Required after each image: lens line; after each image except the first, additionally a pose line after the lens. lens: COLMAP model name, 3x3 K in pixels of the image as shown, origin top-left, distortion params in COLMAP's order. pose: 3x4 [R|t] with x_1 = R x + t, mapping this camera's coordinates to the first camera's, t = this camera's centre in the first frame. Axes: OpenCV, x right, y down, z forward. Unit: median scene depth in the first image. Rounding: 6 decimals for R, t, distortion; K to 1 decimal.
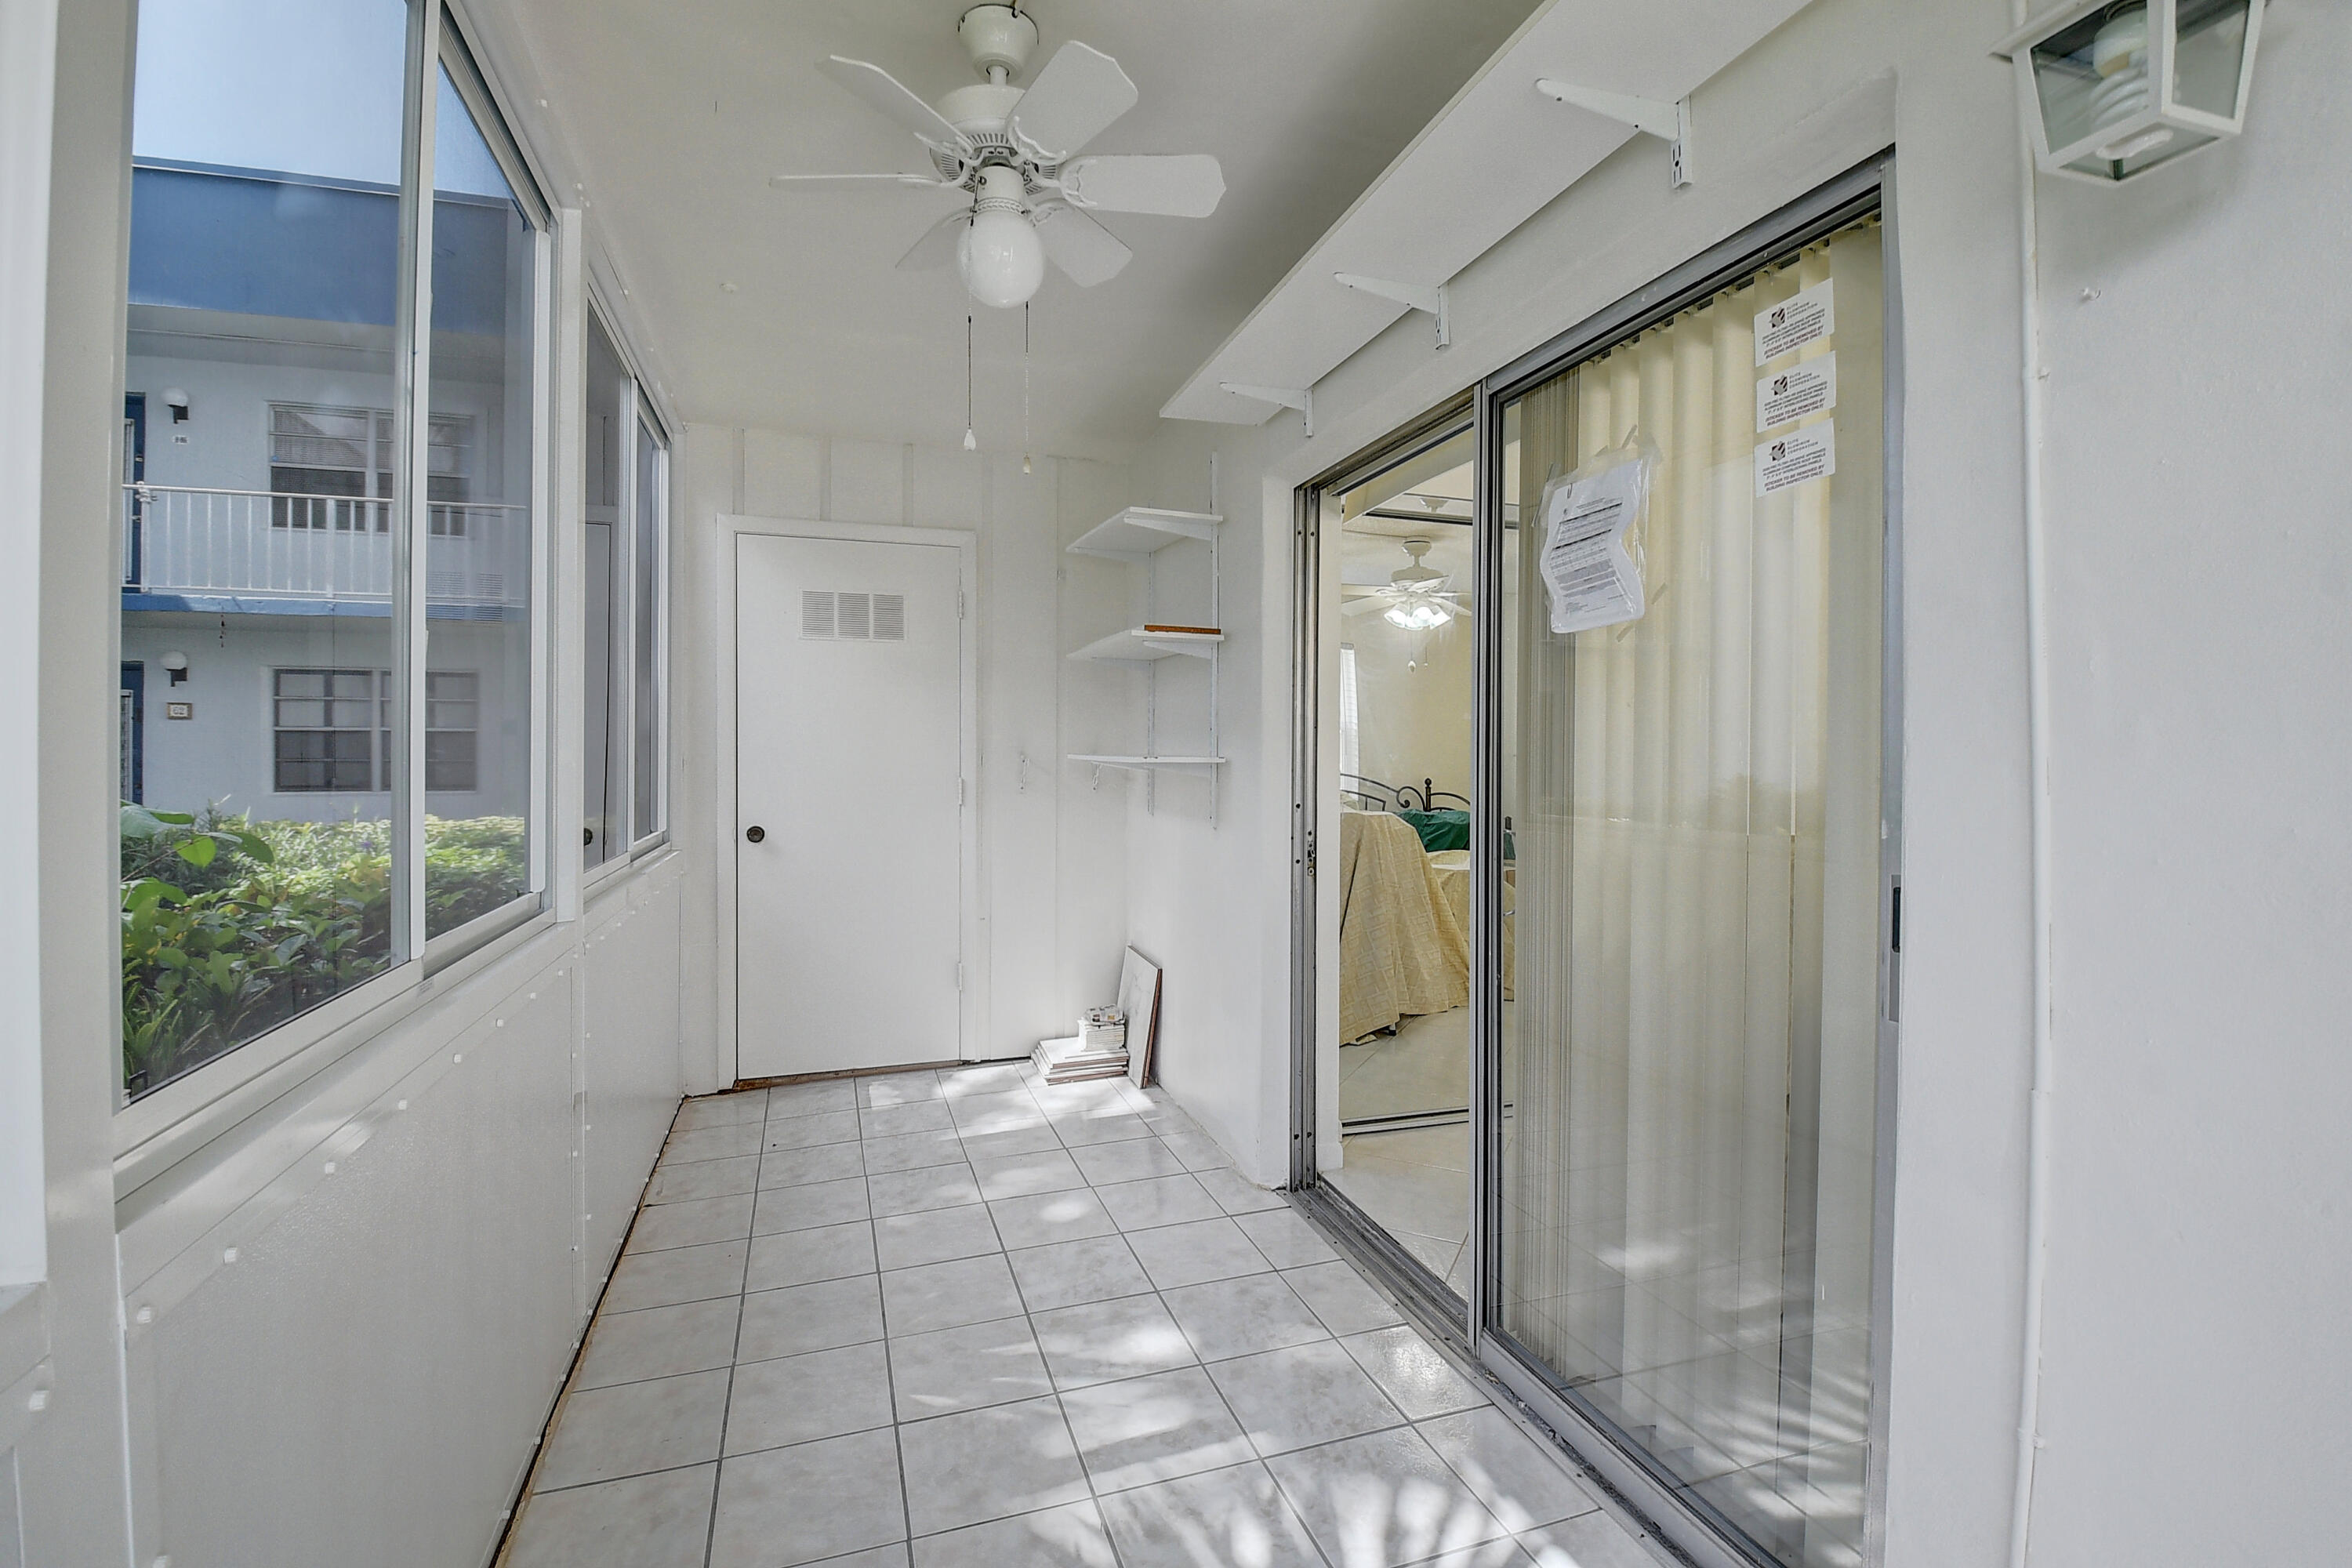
lens RADIAL K [[1067.8, 0, 1176.9], [0, 1067.8, 763.3], [0, 0, 1]] dist [0.004358, -0.005990]
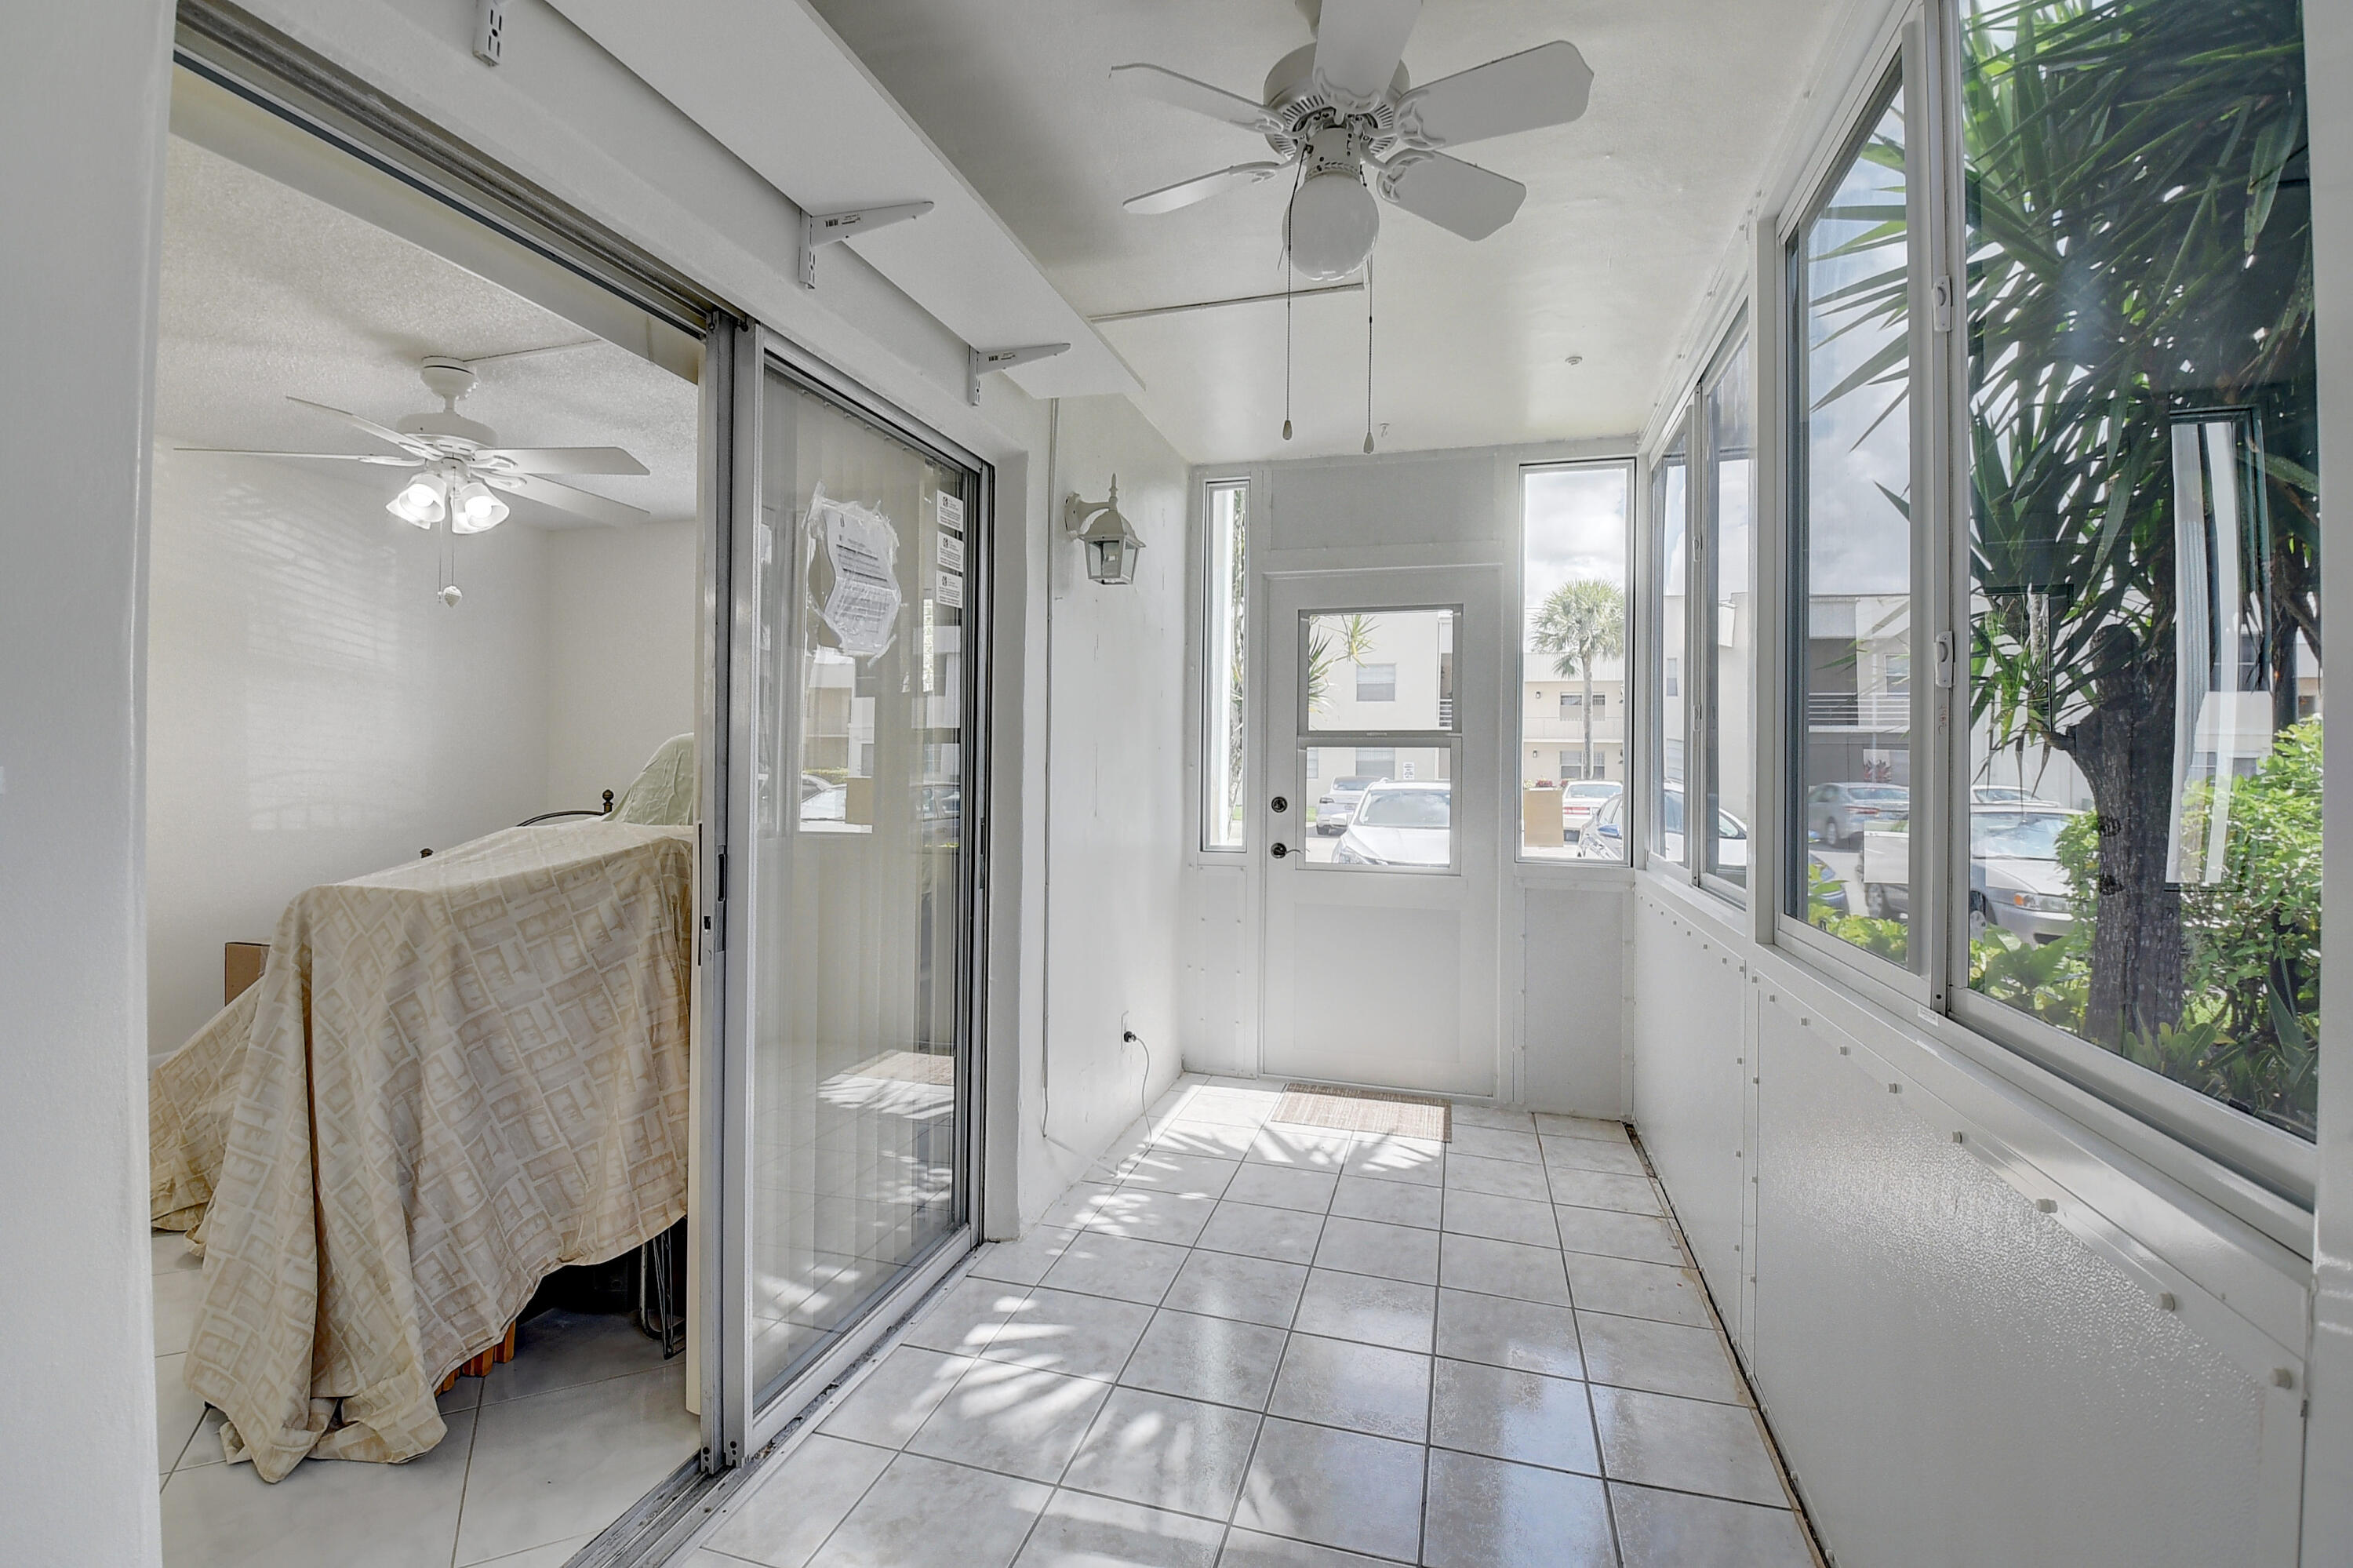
lens RADIAL K [[1068.3, 0, 1164.2], [0, 1068.3, 768.7], [0, 0, 1]] dist [0.004358, -0.005990]
pose [[-0.823201, -0.013274, 0.567595, -0.578914], [-0.003793, 0.999833, 0.017883, -0.019804], [-0.567738, 0.012569, -0.823114, 1.844693]]
